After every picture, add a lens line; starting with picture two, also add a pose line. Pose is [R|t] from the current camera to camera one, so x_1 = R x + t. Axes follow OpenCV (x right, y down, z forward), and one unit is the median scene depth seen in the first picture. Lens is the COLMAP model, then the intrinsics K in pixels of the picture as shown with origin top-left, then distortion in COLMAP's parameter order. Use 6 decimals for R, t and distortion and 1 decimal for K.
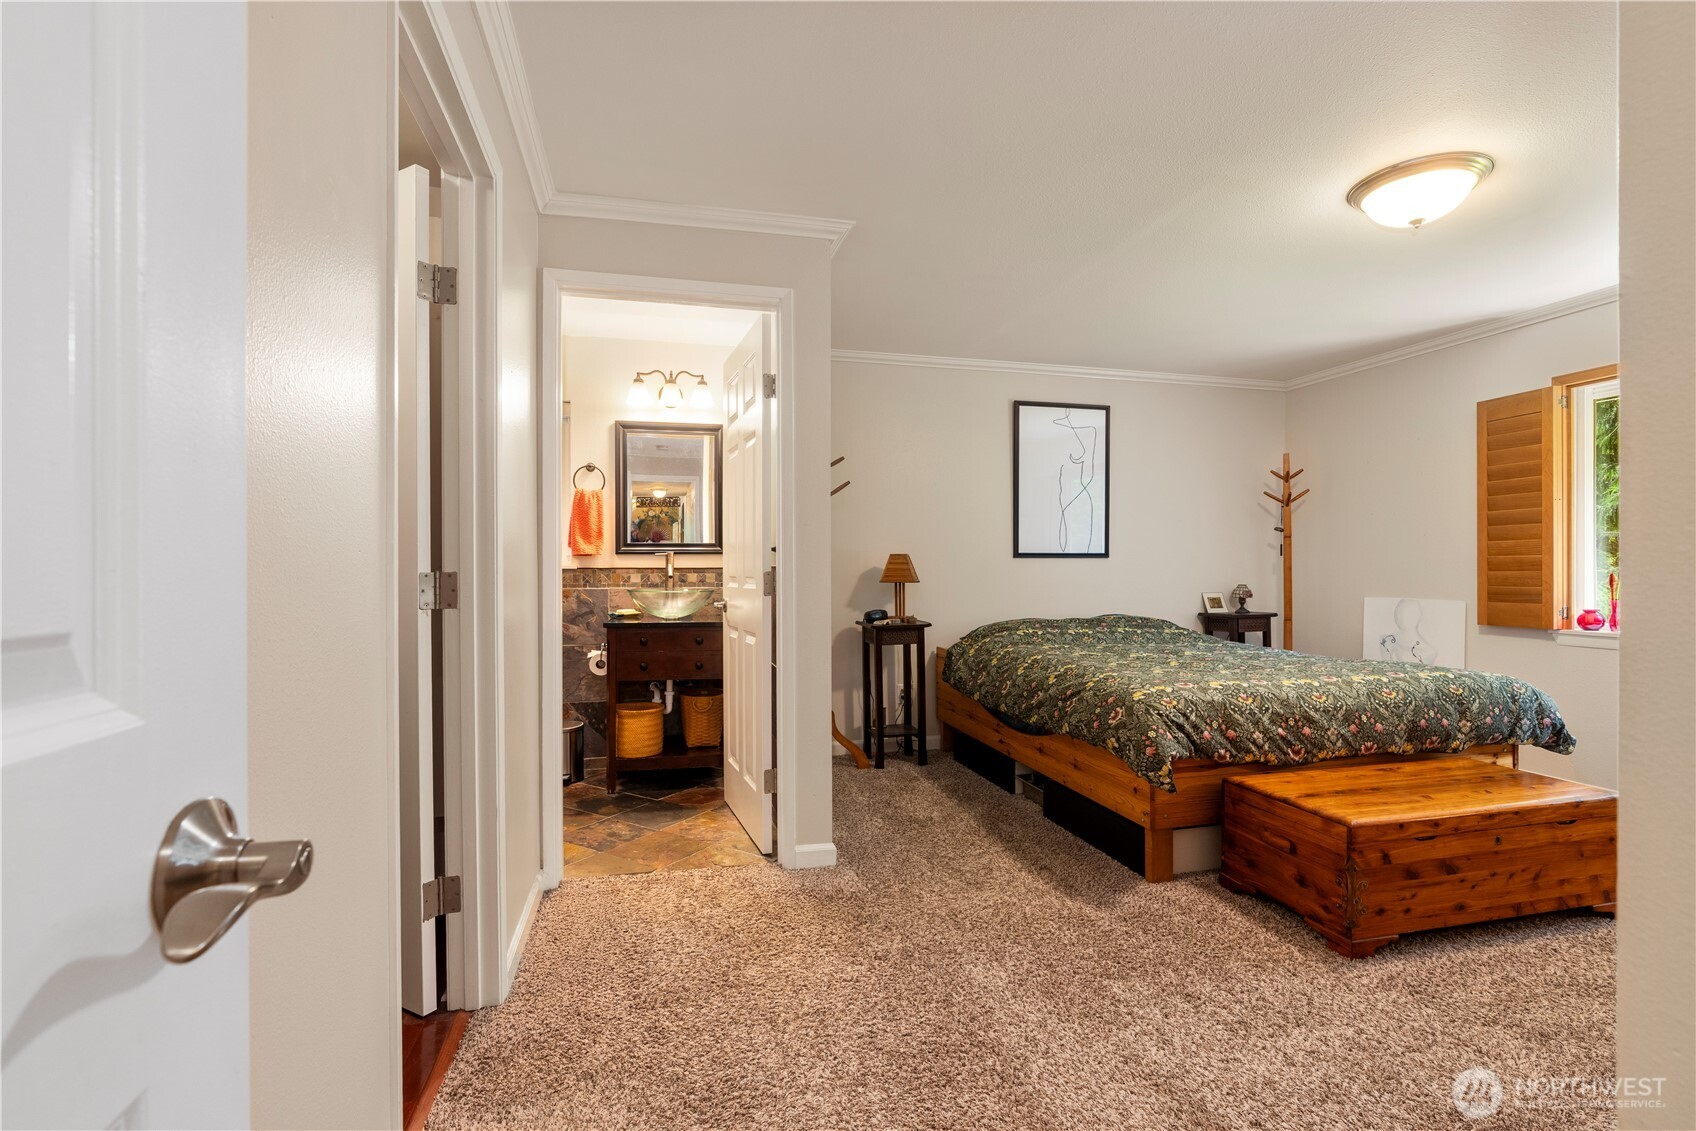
lens RADIAL K [[773.7, 0, 856.2], [0, 773.7, 570.8], [0, 0, 1]] dist [-0.004263, -0.000318]
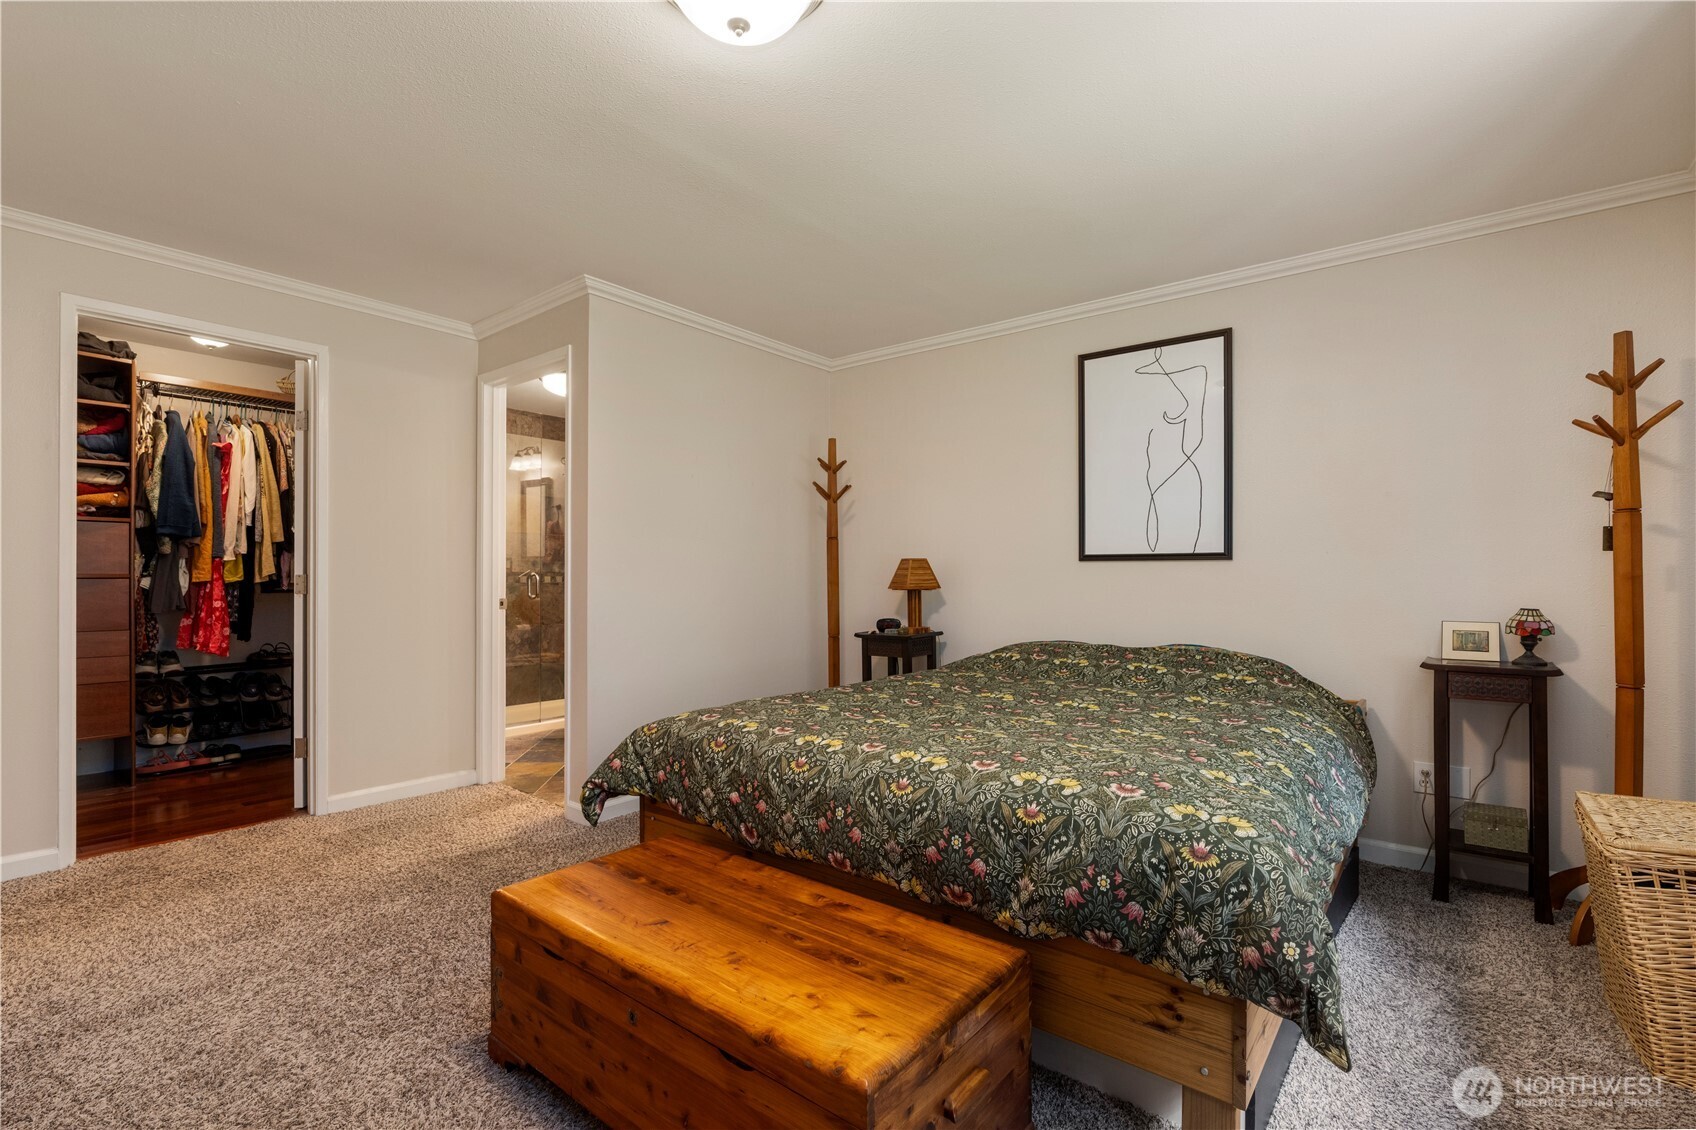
lens RADIAL K [[773.7, 0, 853.2], [0, 773.7, 569.5], [0, 0, 1]] dist [-0.004263, -0.000318]
pose [[0.600365, -0.000678, -0.799726, 0.797854], [-0.004164, 0.999983, -0.003973, -0.005168], [0.799715, 0.005715, 0.600353, 0.424217]]
